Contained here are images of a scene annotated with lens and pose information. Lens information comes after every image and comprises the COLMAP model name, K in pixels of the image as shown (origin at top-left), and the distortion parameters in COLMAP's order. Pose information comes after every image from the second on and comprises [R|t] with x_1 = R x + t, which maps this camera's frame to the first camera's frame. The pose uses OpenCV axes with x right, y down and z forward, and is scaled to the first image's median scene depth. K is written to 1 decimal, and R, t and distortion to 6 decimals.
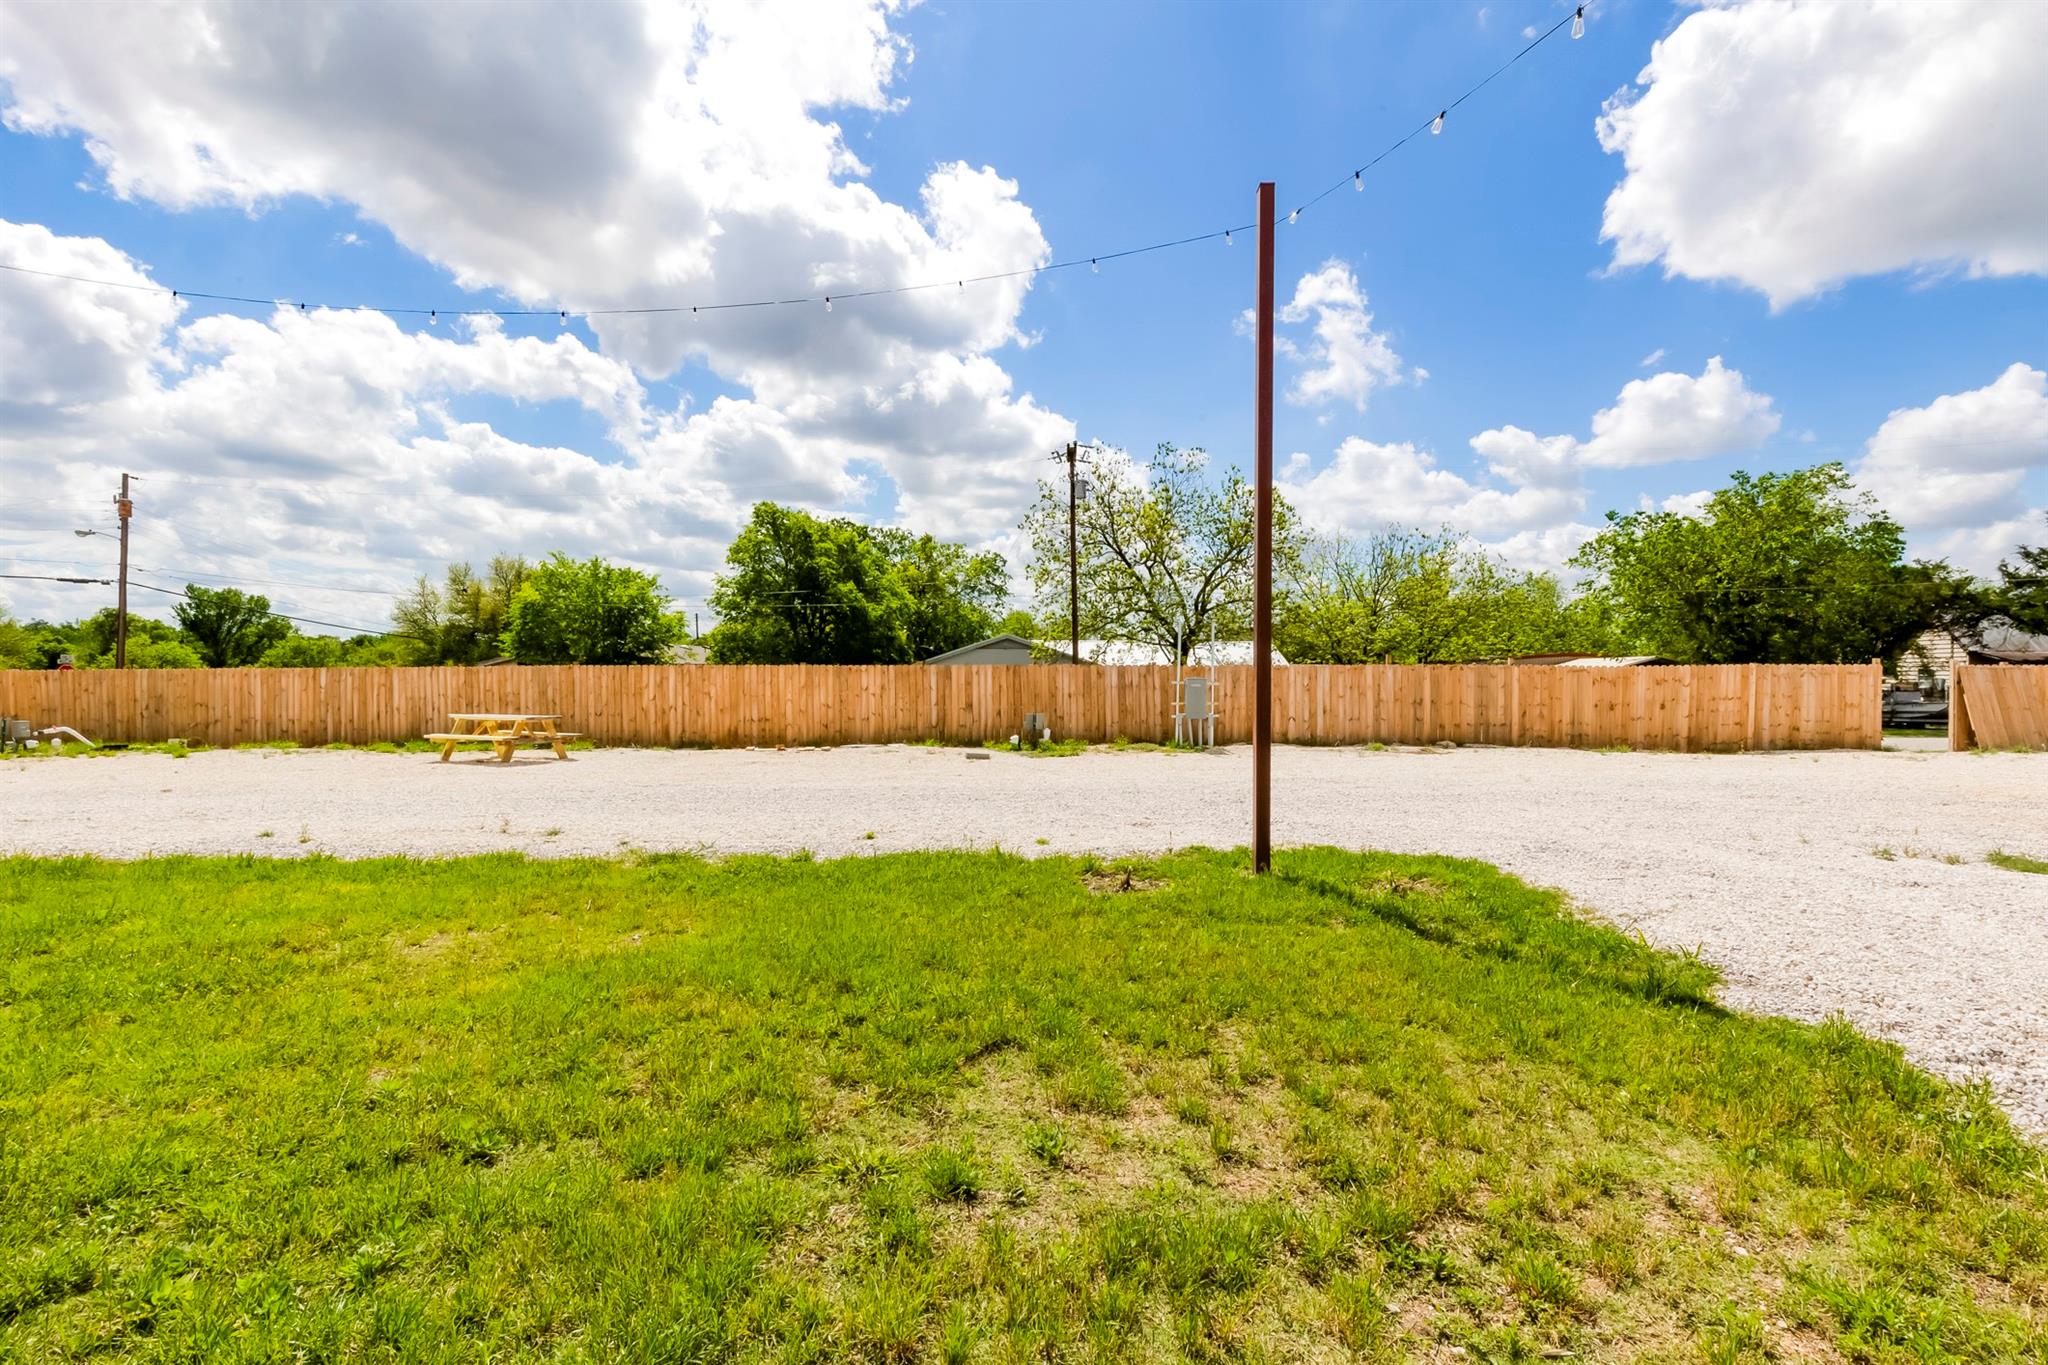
lens RADIAL K [[922.4, 0, 1004.8], [0, 922.4, 679.9], [0, 0, 1]] dist [-0.005297, 0.000400]
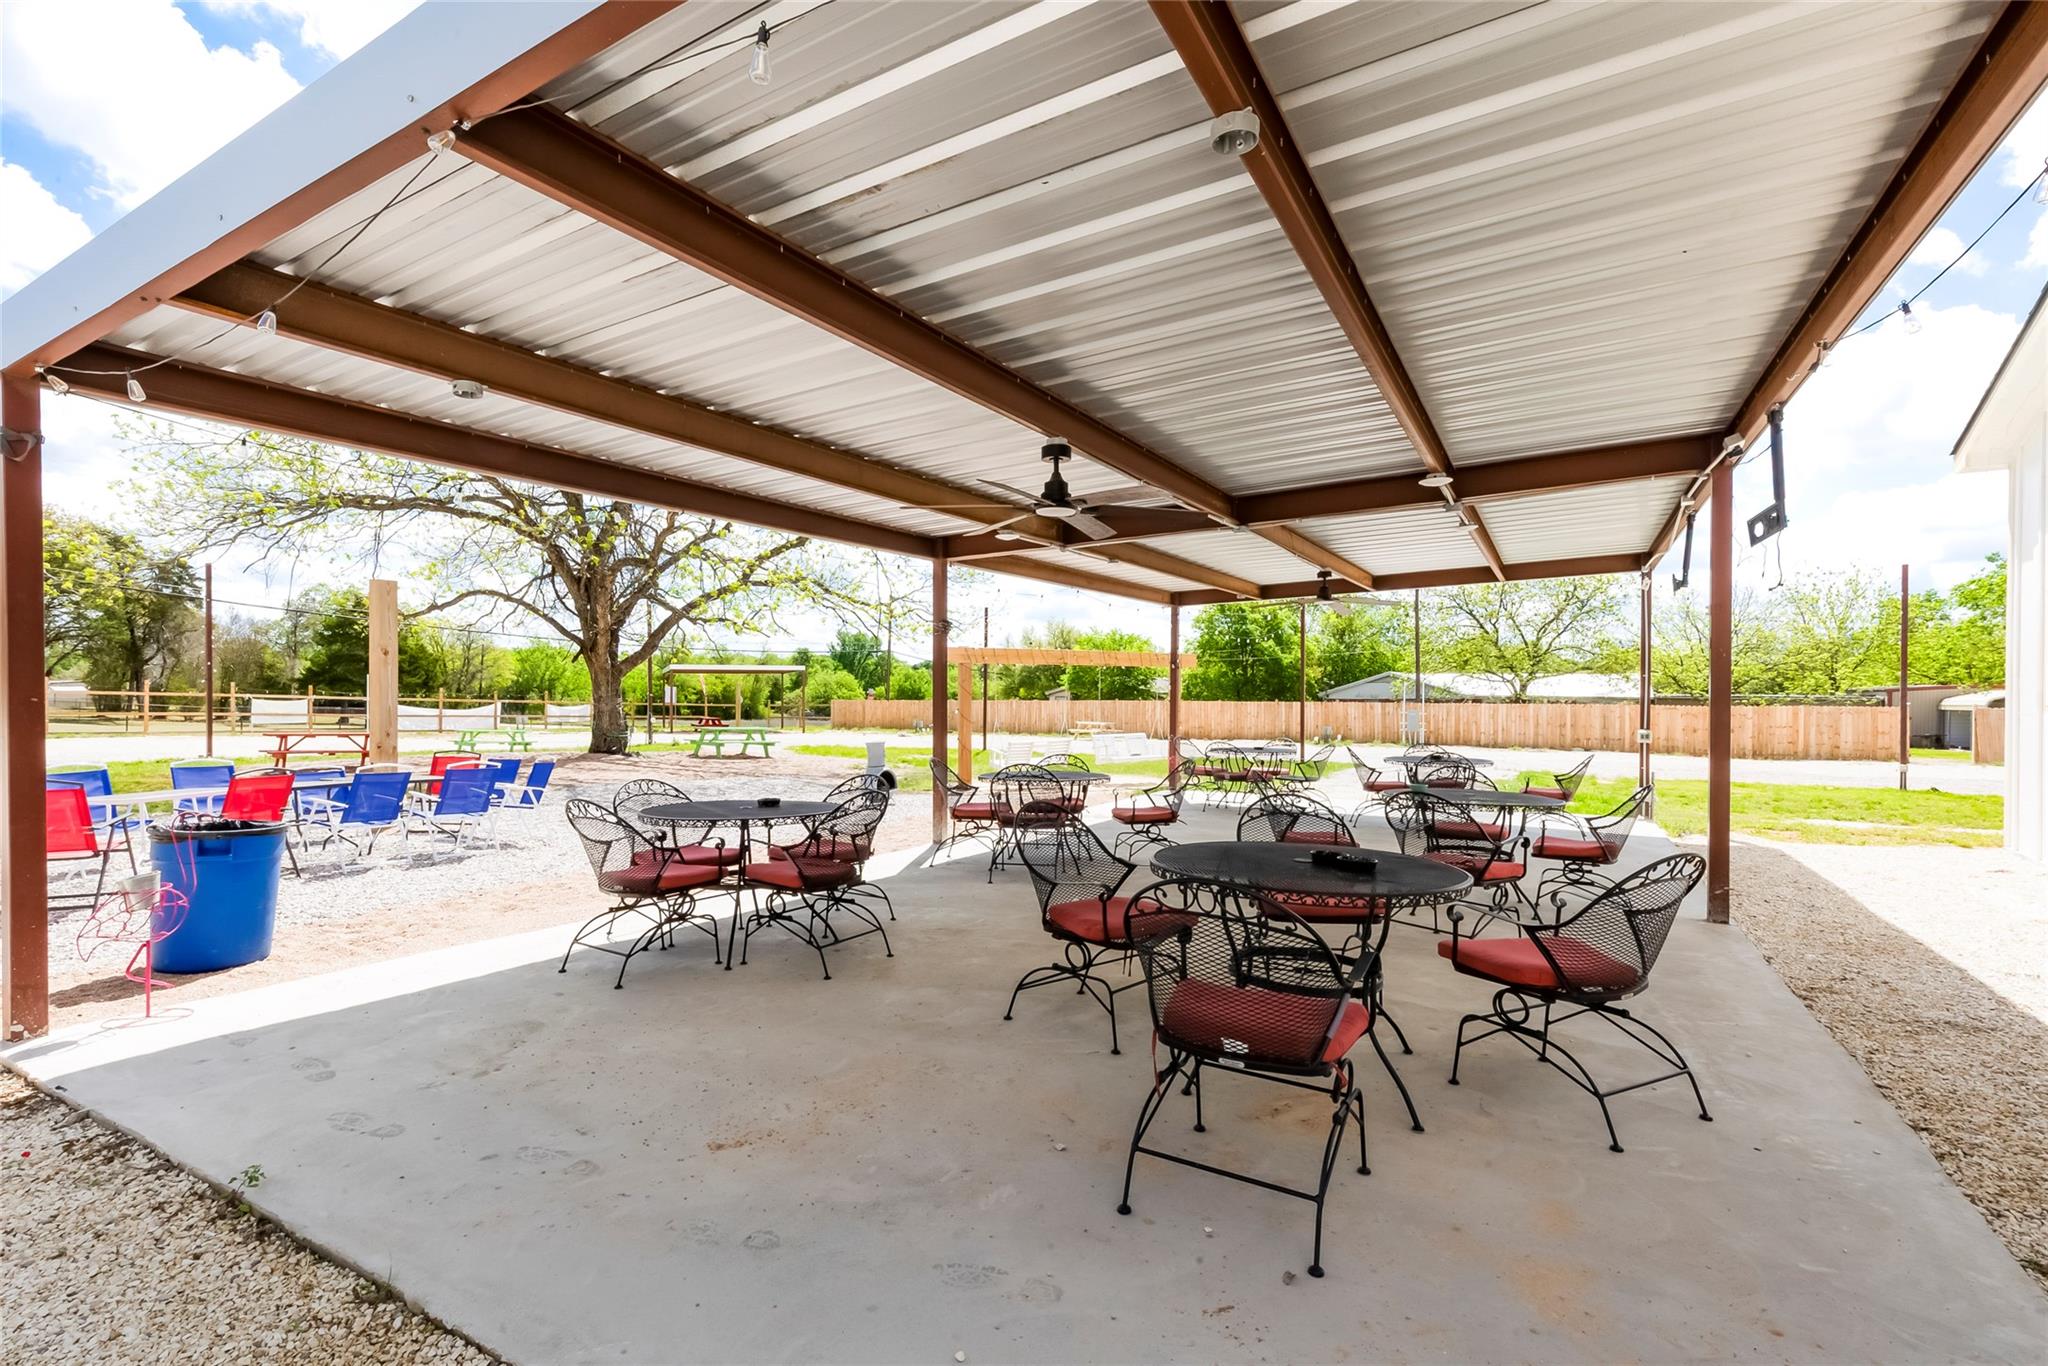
lens RADIAL K [[922.4, 0, 1019.4], [0, 922.4, 692.2], [0, 0, 1]] dist [-0.005297, 0.000400]
pose [[0.887596, 0.003178, -0.460611, 0.164154], [-0.004452, 0.999989, -0.001679, -0.016414], [0.460601, 0.003541, 0.887600, -0.537583]]
